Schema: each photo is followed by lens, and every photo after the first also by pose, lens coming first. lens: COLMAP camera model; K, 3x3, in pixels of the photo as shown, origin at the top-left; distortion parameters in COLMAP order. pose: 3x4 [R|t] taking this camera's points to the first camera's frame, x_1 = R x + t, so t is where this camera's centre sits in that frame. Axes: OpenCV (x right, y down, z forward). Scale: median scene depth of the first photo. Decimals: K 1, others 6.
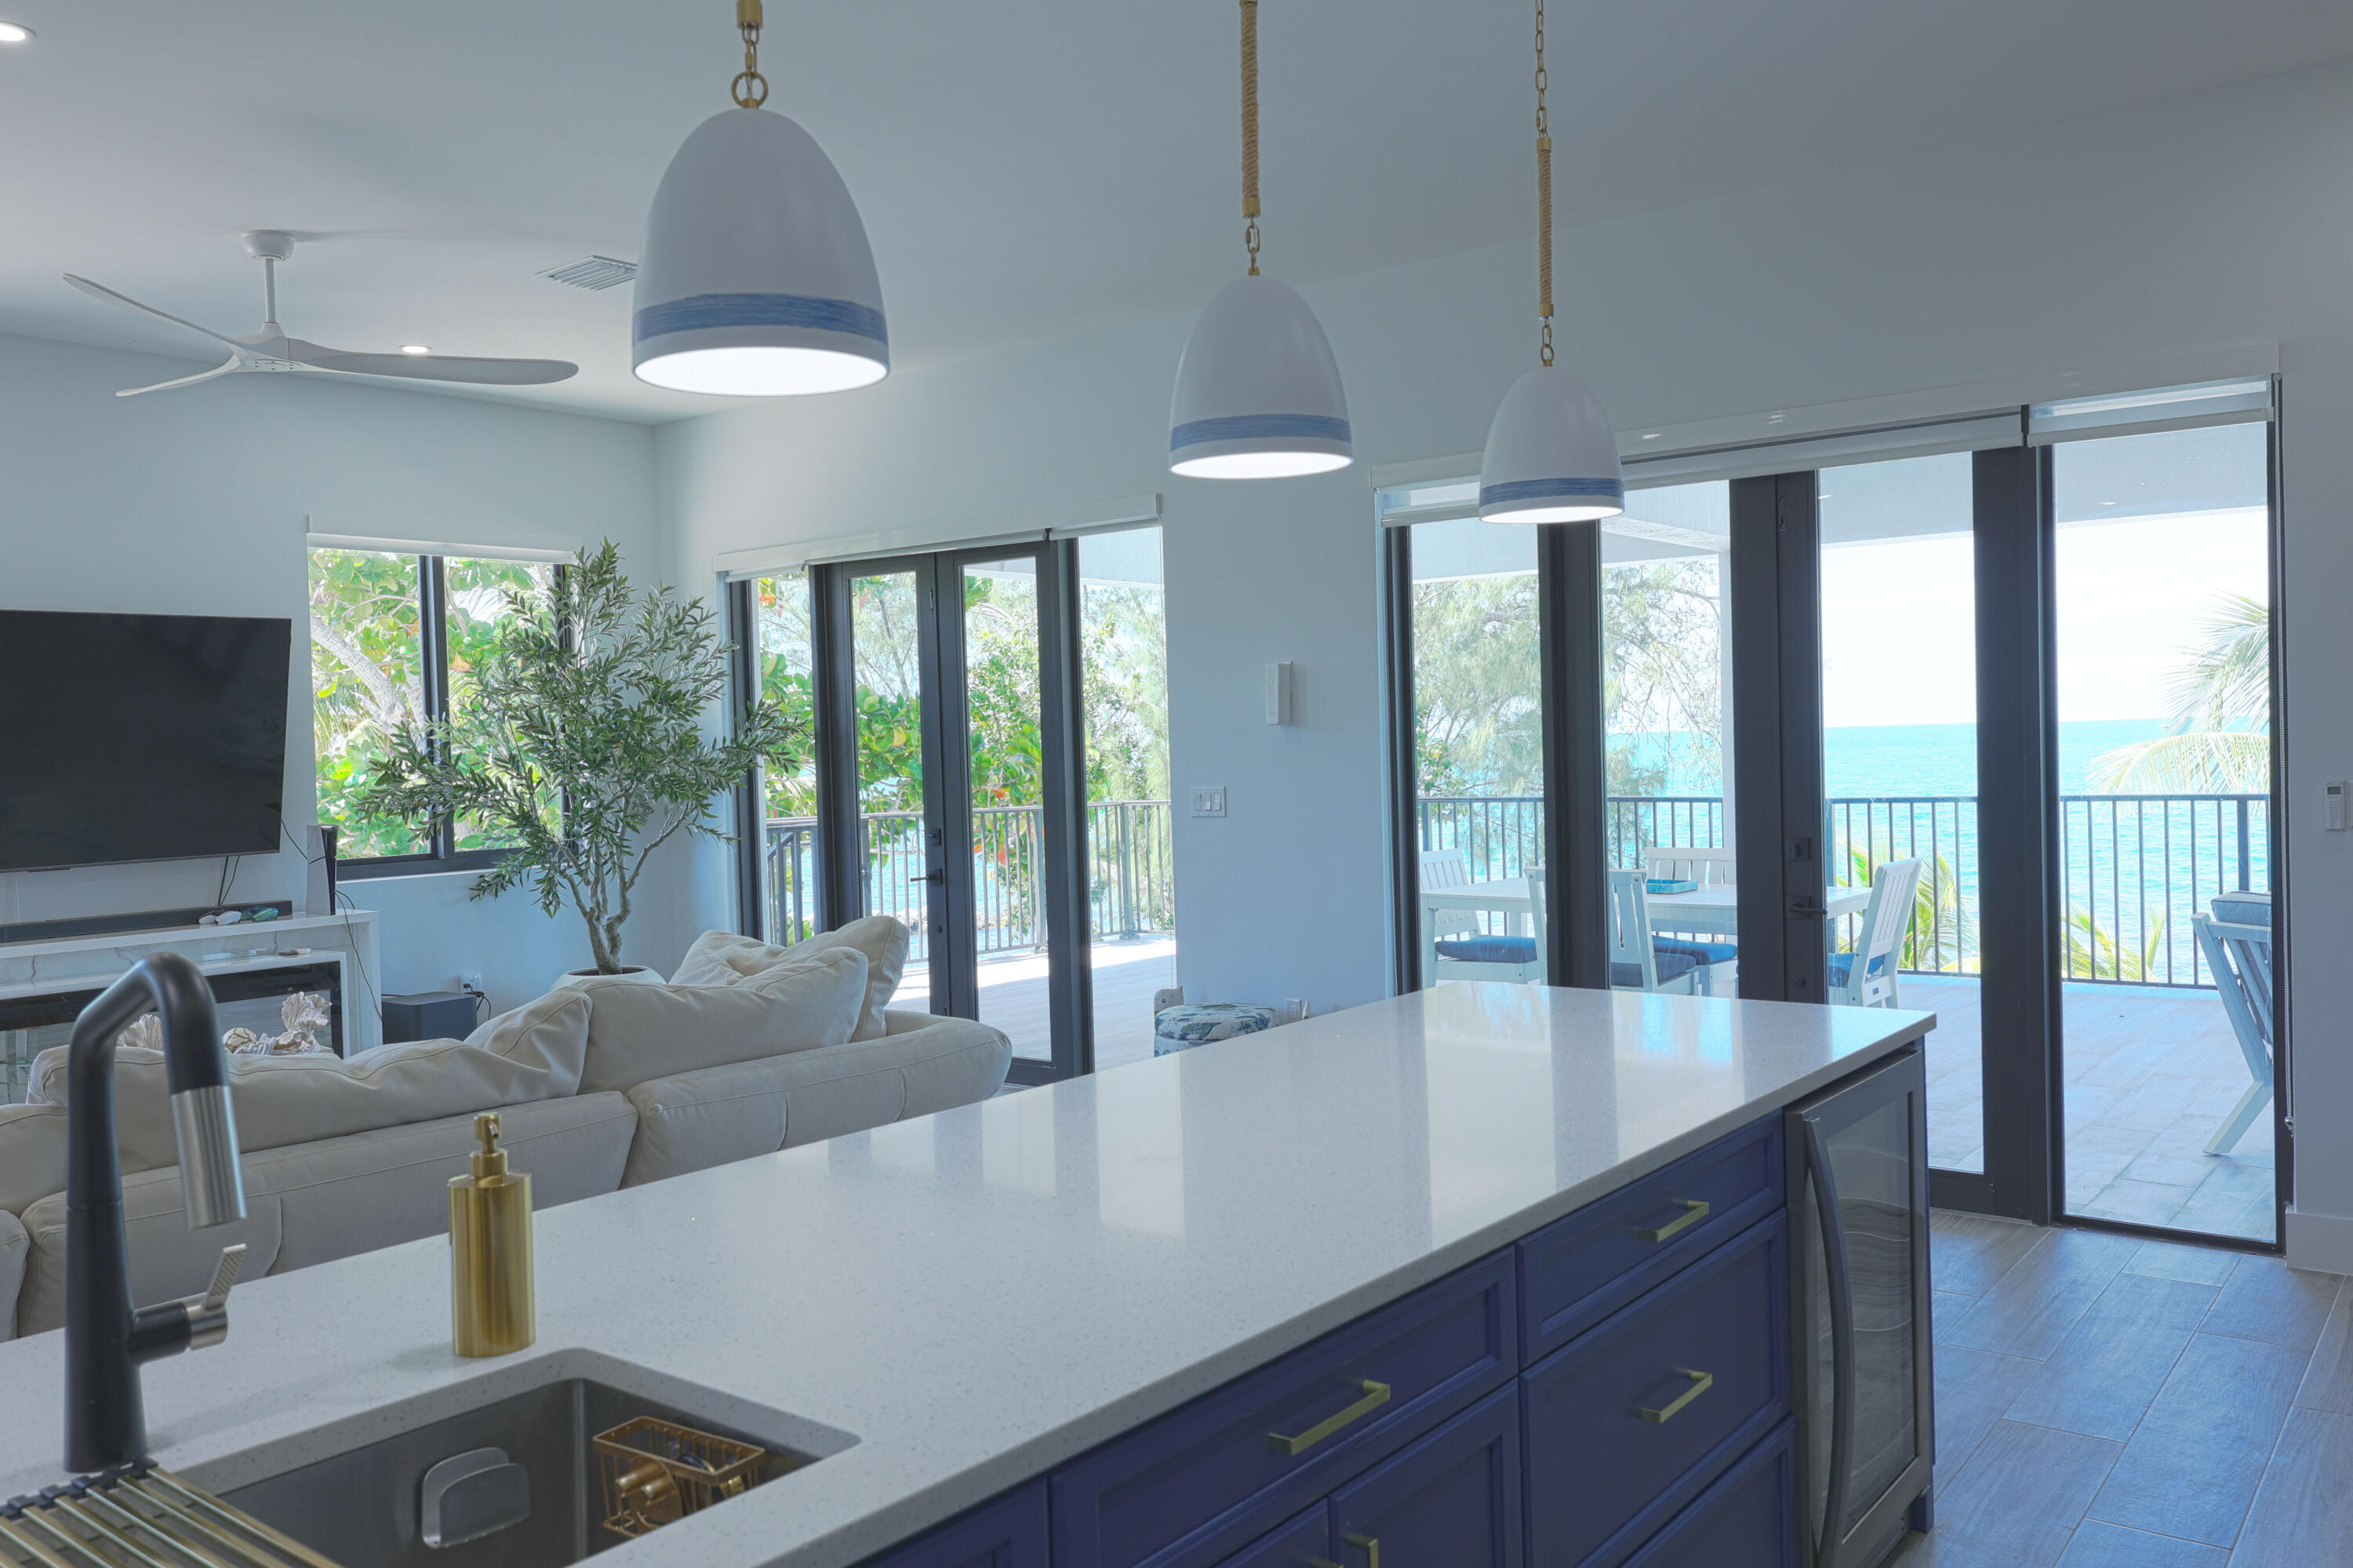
lens RADIAL K [[1779.5, 0, 1153.4], [0, 1779.5, 780.8], [0, 0, 1]] dist [-0.007525, -0.007151]
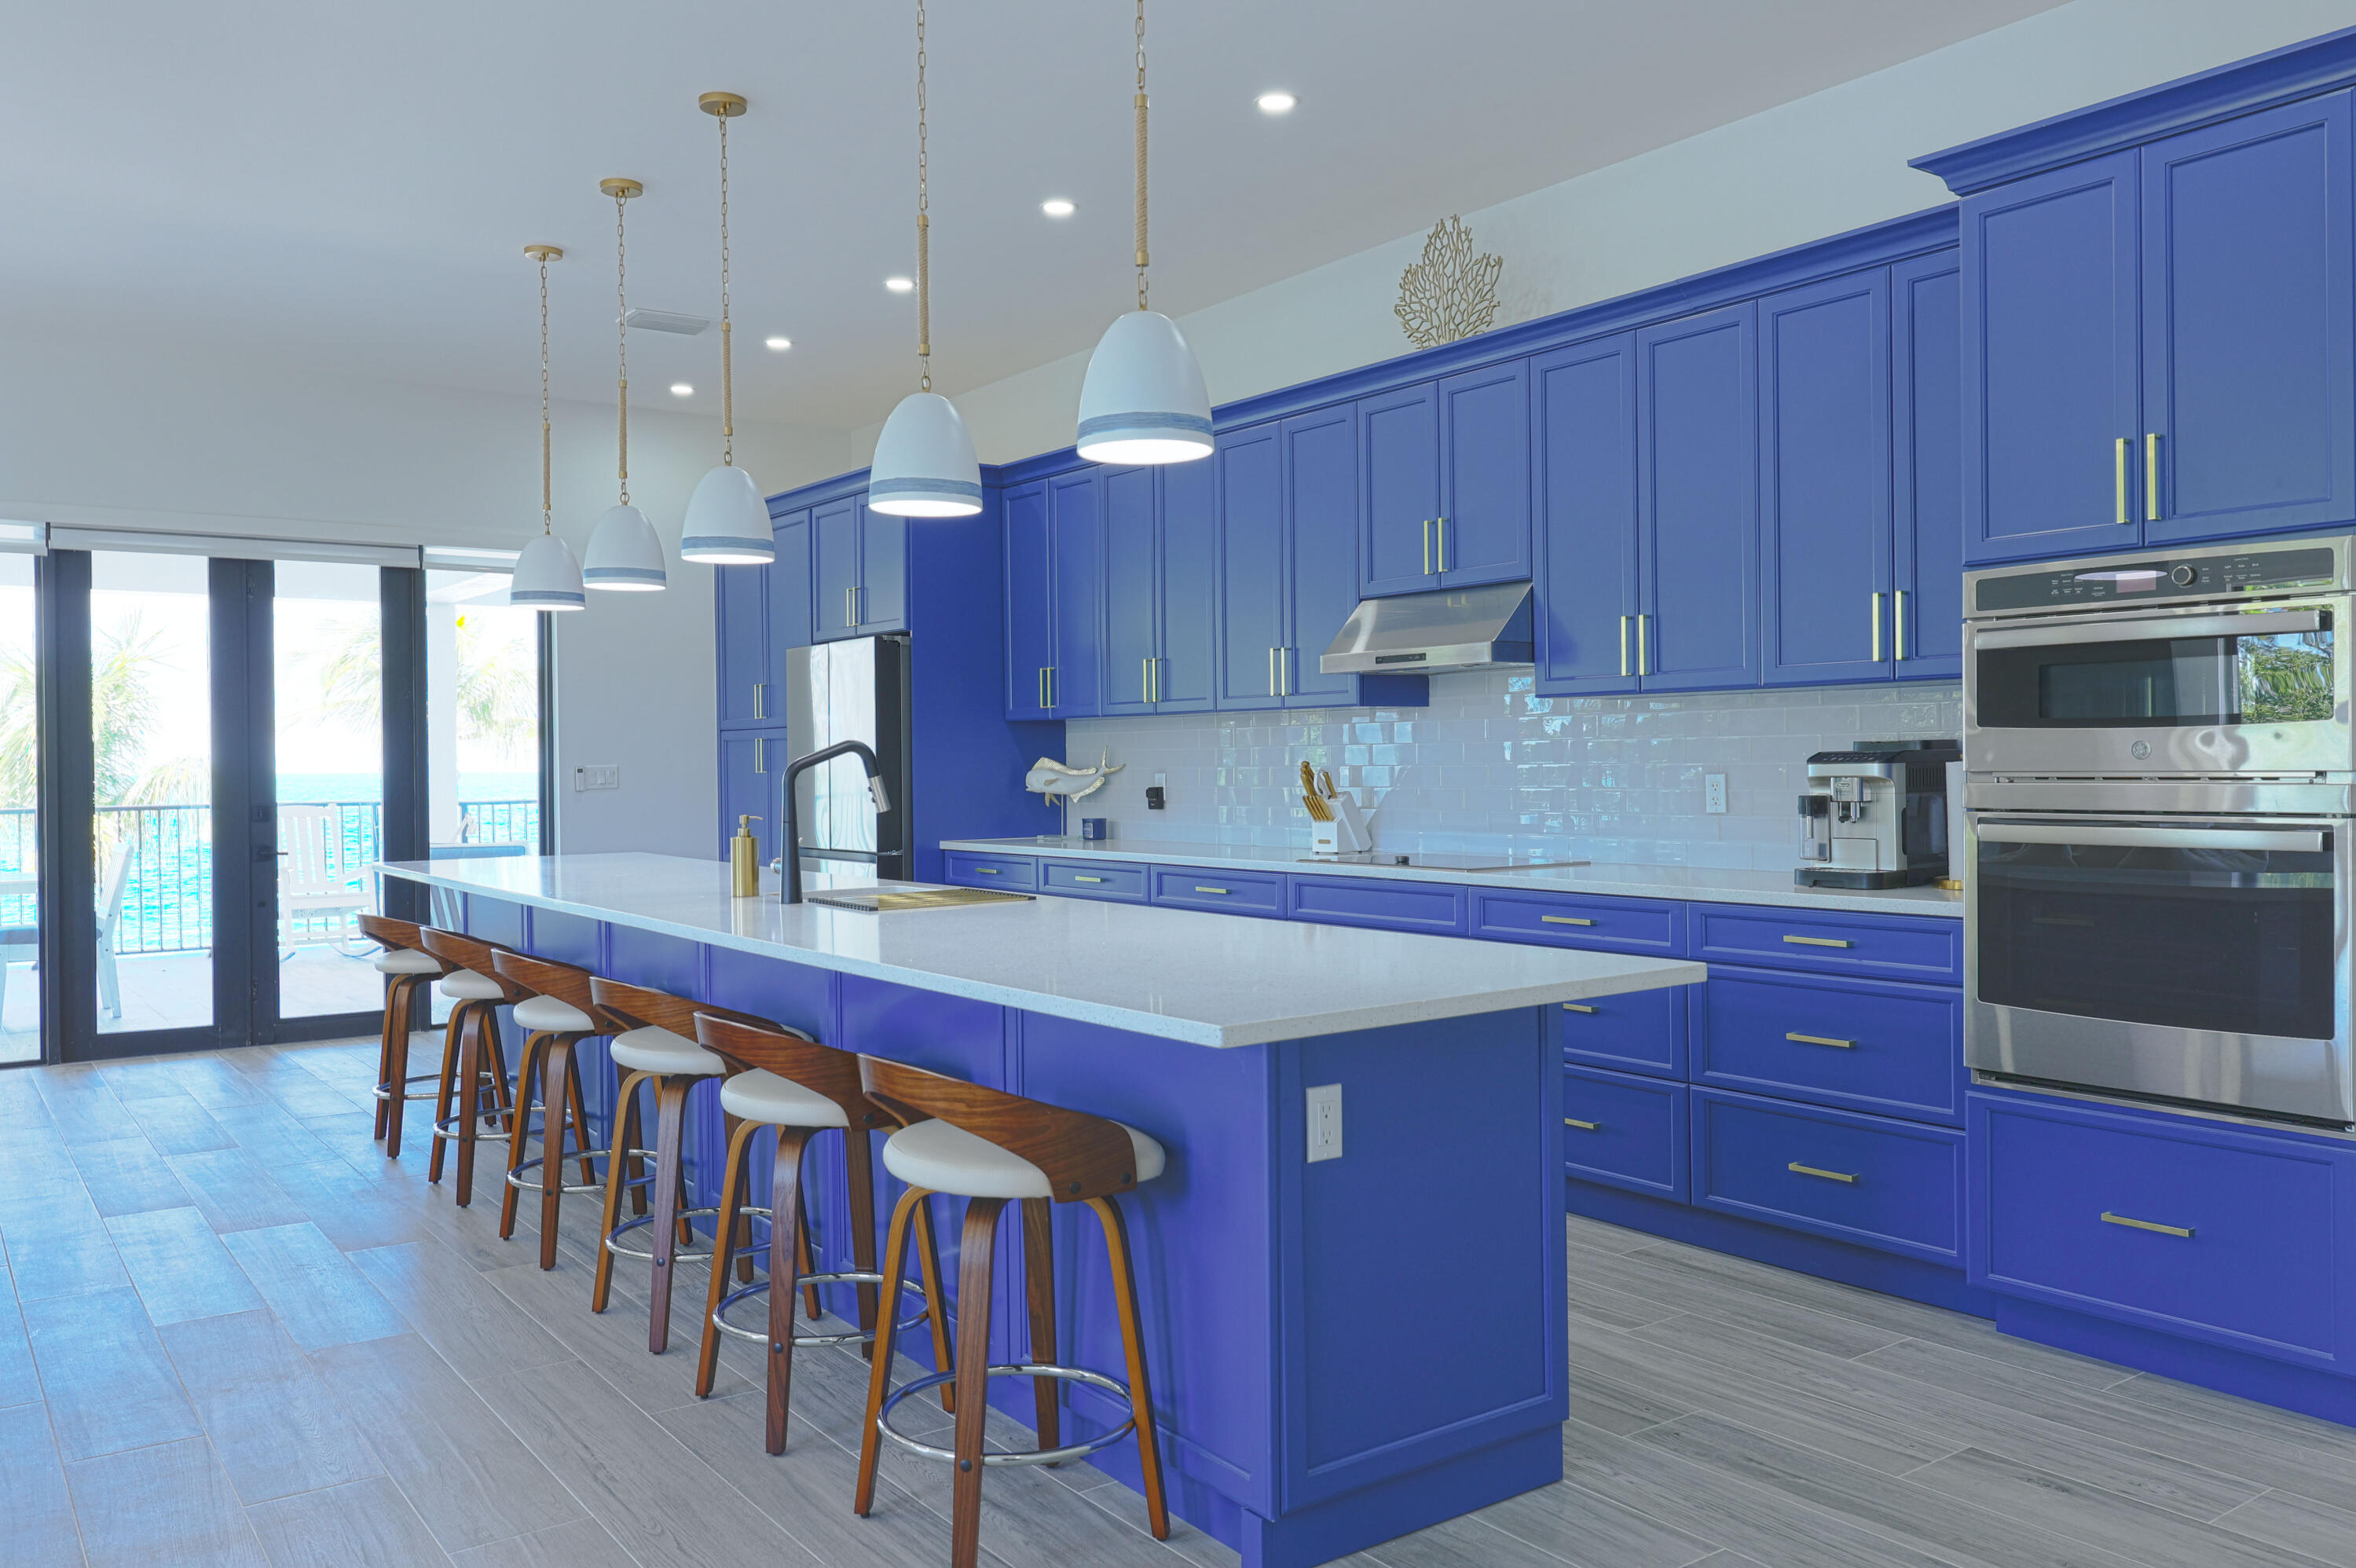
lens RADIAL K [[1781.7, 0, 1193.6], [0, 1781.7, 779.3], [0, 0, 1]] dist [-0.007525, -0.007151]
pose [[0.274549, 0.018725, 0.961391, -0.640488], [0.020775, 0.999461, -0.025400, 0.047098], [-0.961349, 0.026946, 0.274013, -0.108566]]
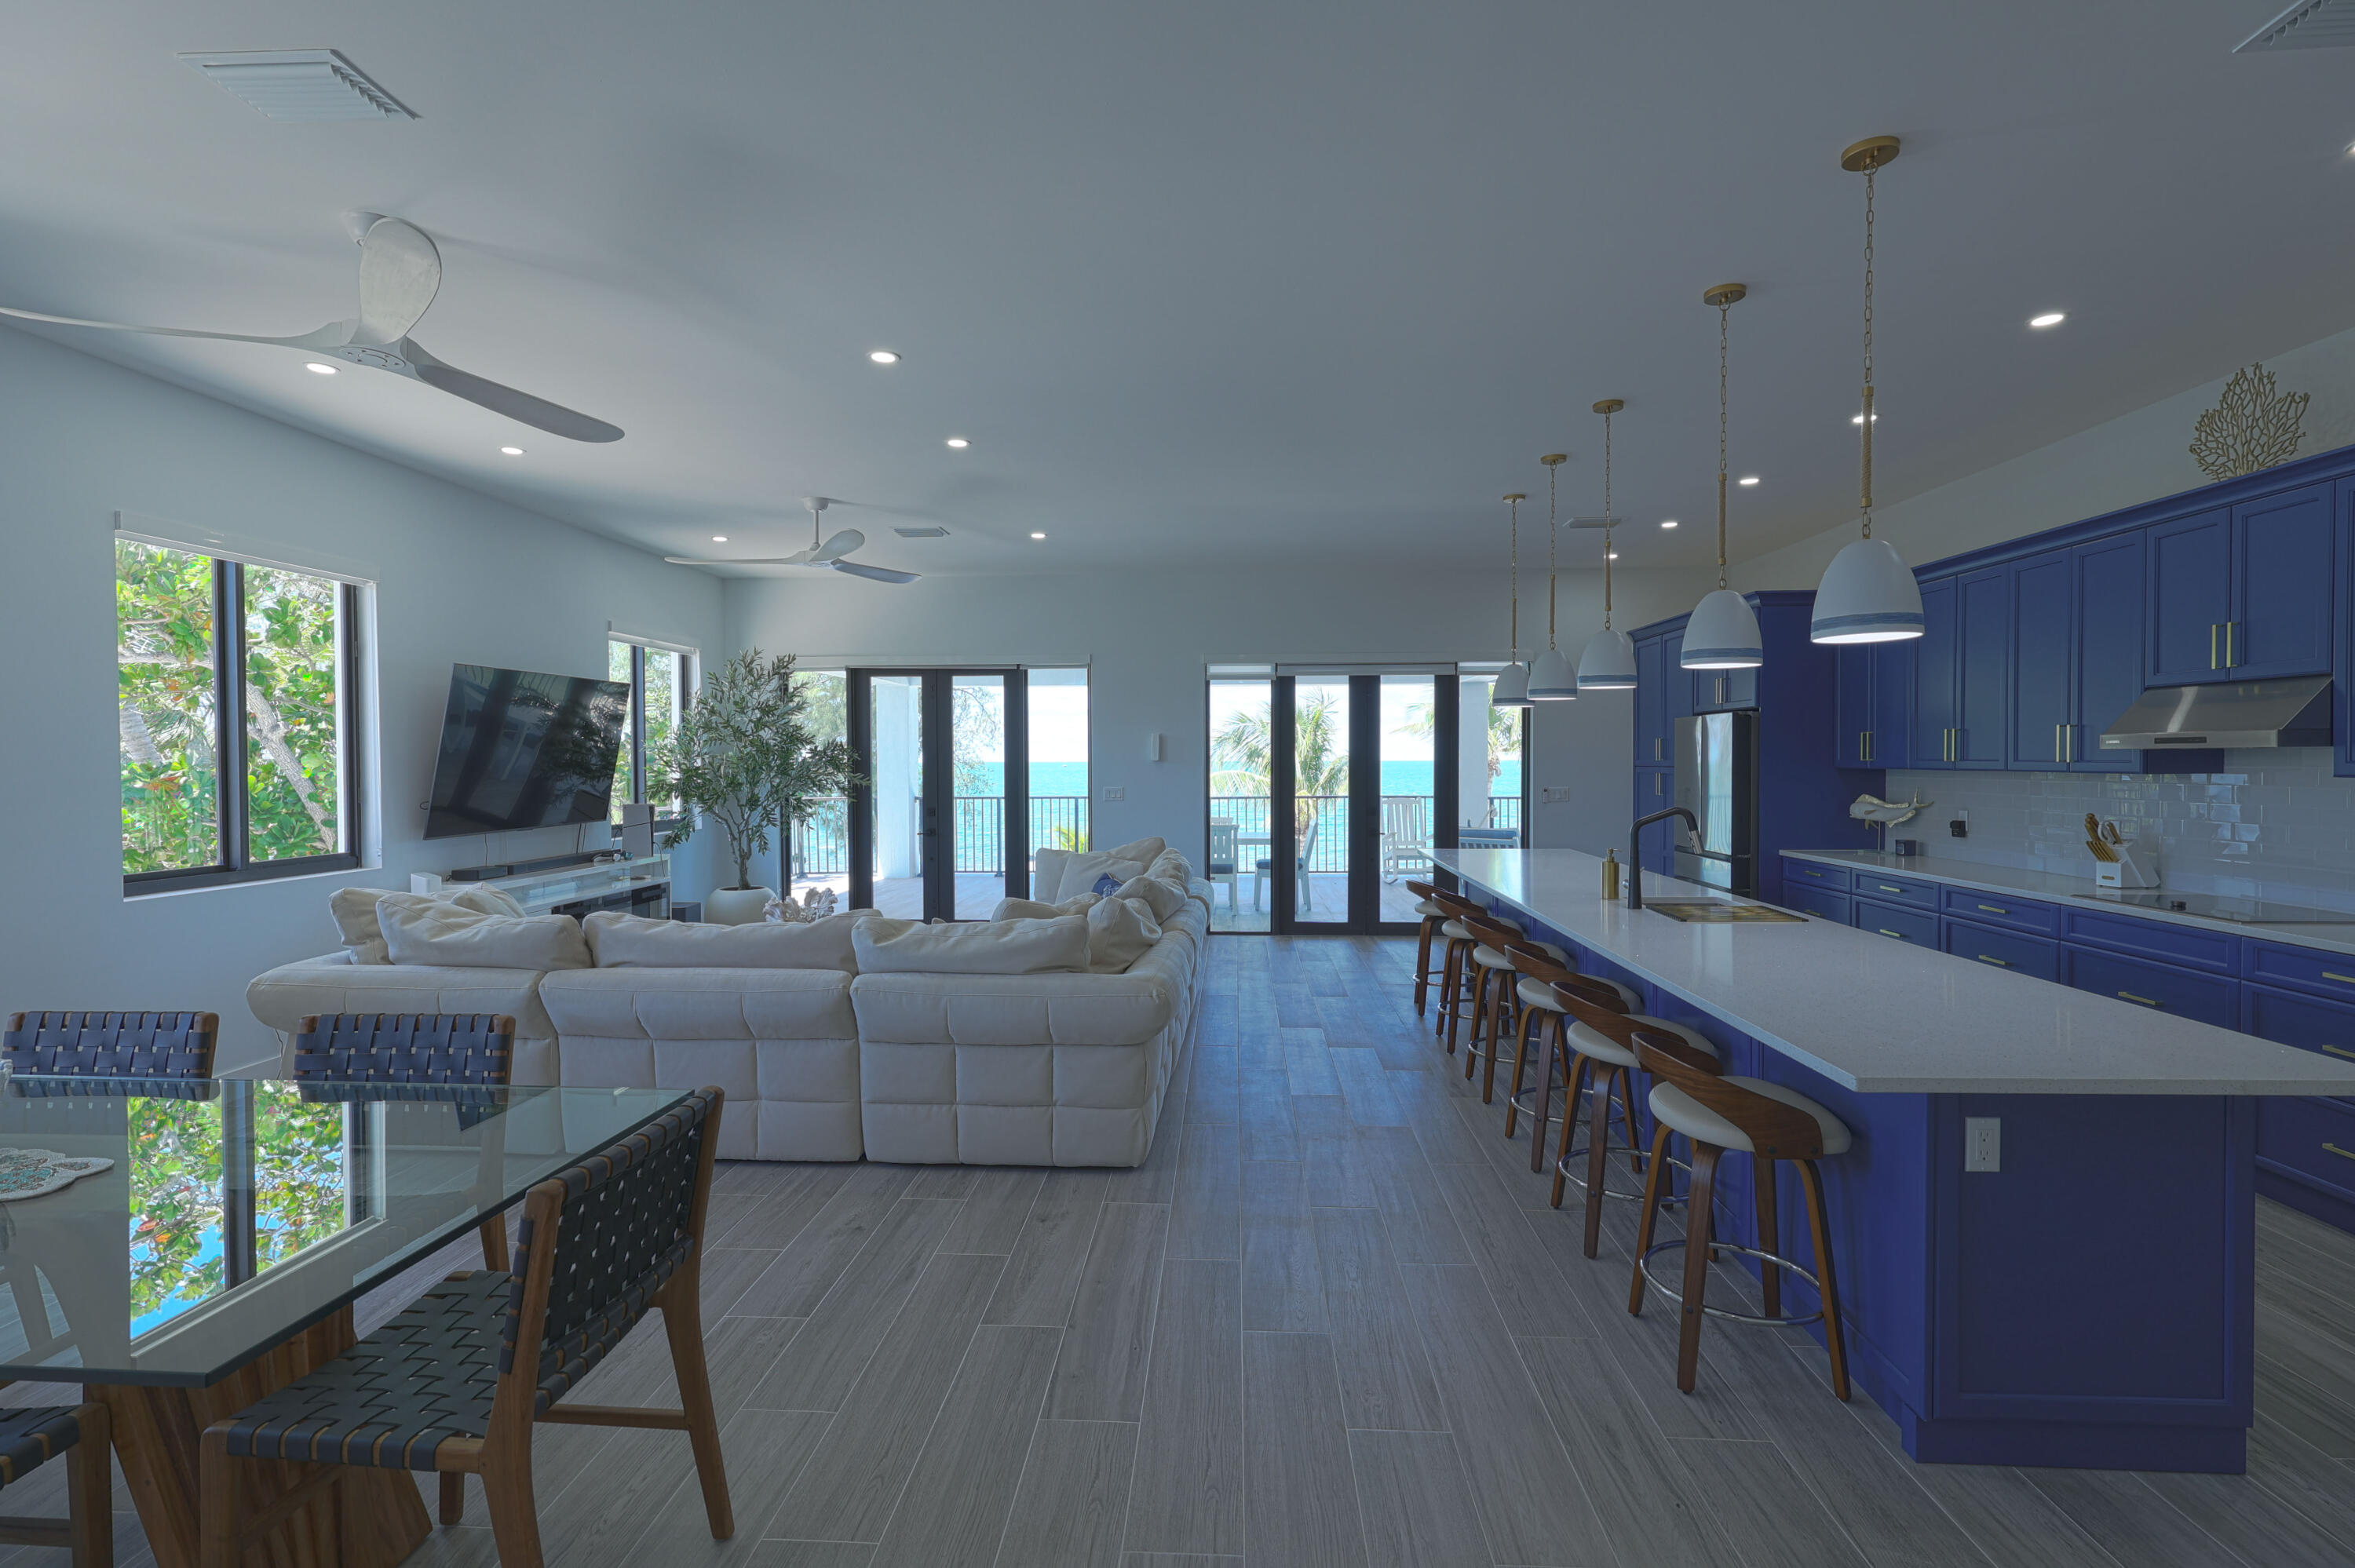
lens RADIAL K [[1088.4, 0, 1174.1], [0, 1088.4, 785.7], [0, 0, 1]] dist [-0.000372, 0.001005]
pose [[0.823907, 0.013962, 0.566553, -0.640071], [-0.009891, 0.999898, -0.010257, 0.012462], [-0.566639, 0.002847, 0.823961, -0.157459]]
